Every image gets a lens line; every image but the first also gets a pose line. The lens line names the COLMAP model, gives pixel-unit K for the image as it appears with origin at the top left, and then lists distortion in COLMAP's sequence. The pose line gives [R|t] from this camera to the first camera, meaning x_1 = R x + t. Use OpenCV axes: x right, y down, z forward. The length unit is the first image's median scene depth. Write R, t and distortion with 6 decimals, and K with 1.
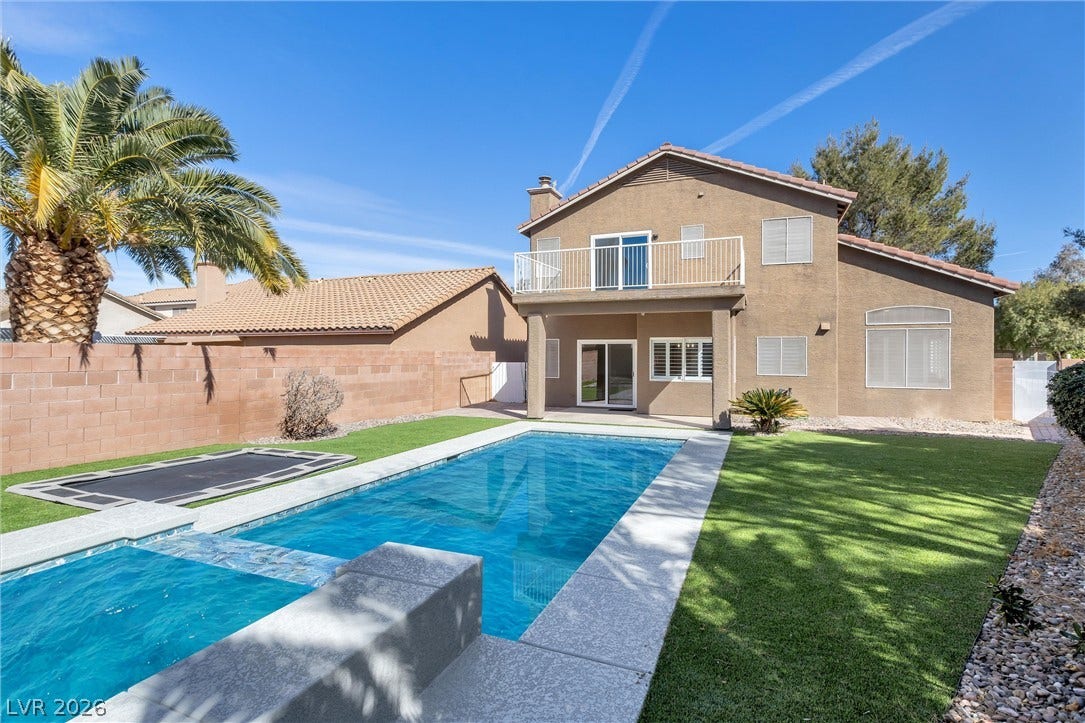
lens RADIAL K [[552.5, 0, 541.4], [0, 552.5, 355.0], [0, 0, 1]] dist [-0.000254, 0.000840]
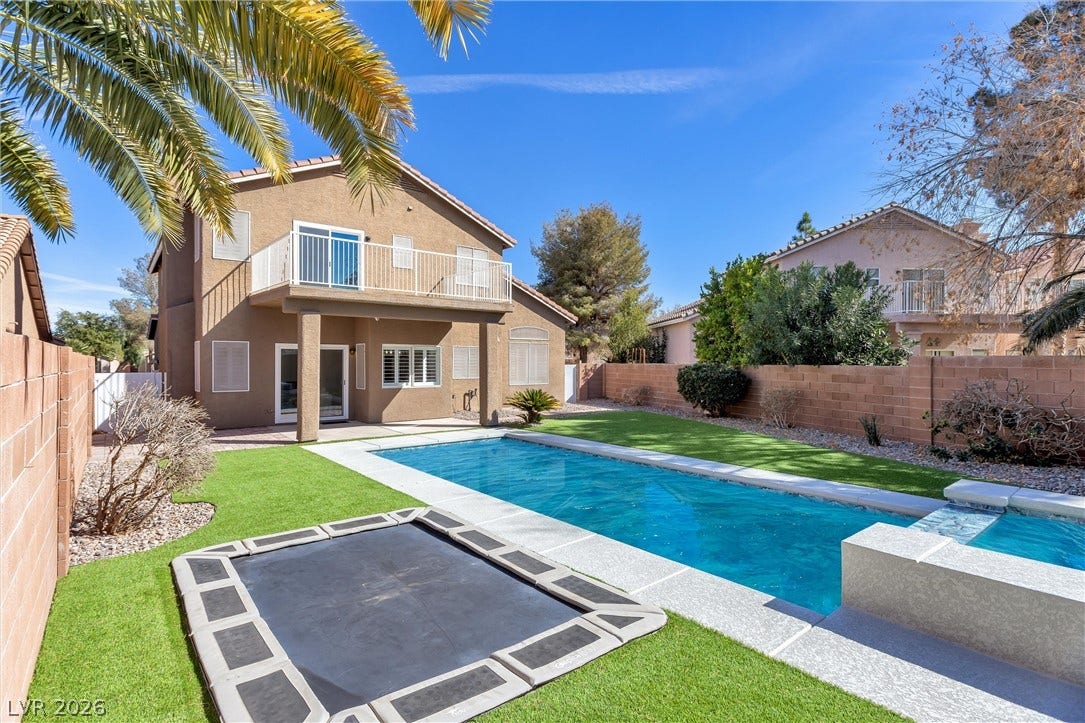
lens RADIAL K [[532.4, 0, 544.6], [0, 532.4, 362.9], [0, 0, 1]] dist [0.002001, 0.000838]
pose [[0.459618, -0.005875, 0.888097, -0.521082], [-0.001160, 0.999973, 0.007215, -0.005237], [-0.888116, -0.004346, 0.459599, 0.325984]]
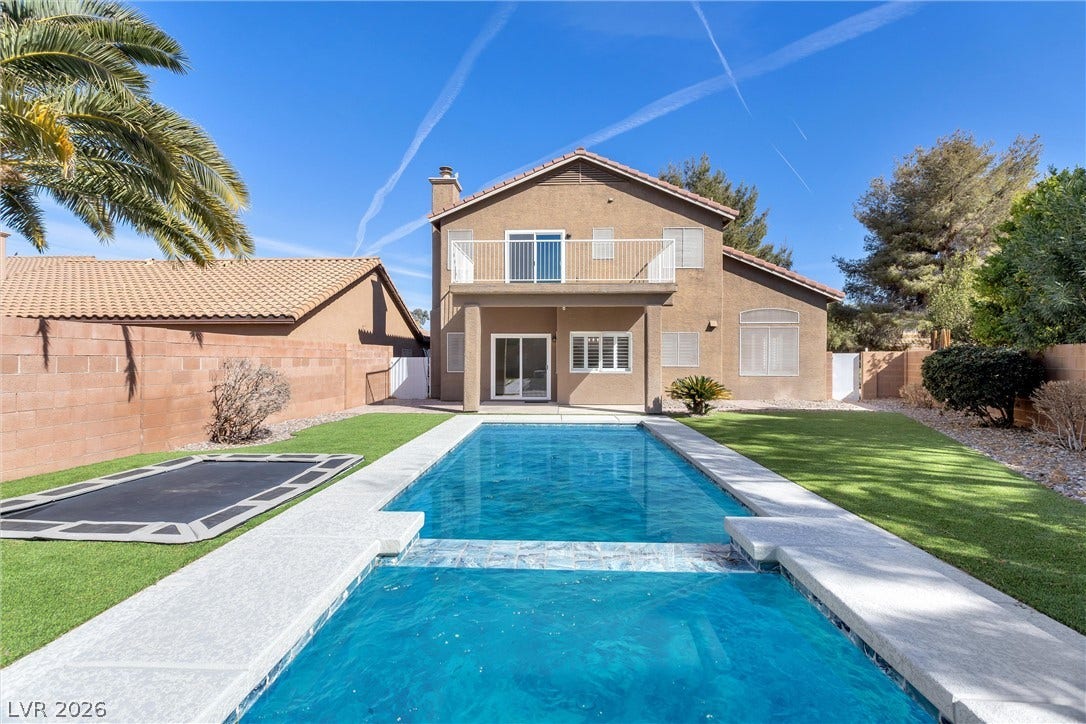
lens RADIAL K [[532.9, 0, 545.1], [0, 532.9, 363.4], [0, 0, 1]] dist [0.002001, 0.000838]
pose [[0.936865, -0.005885, 0.349642, -0.208827], [0.002317, 0.999941, 0.010624, 0.018673], [-0.349684, -0.009143, 0.936823, 0.069570]]
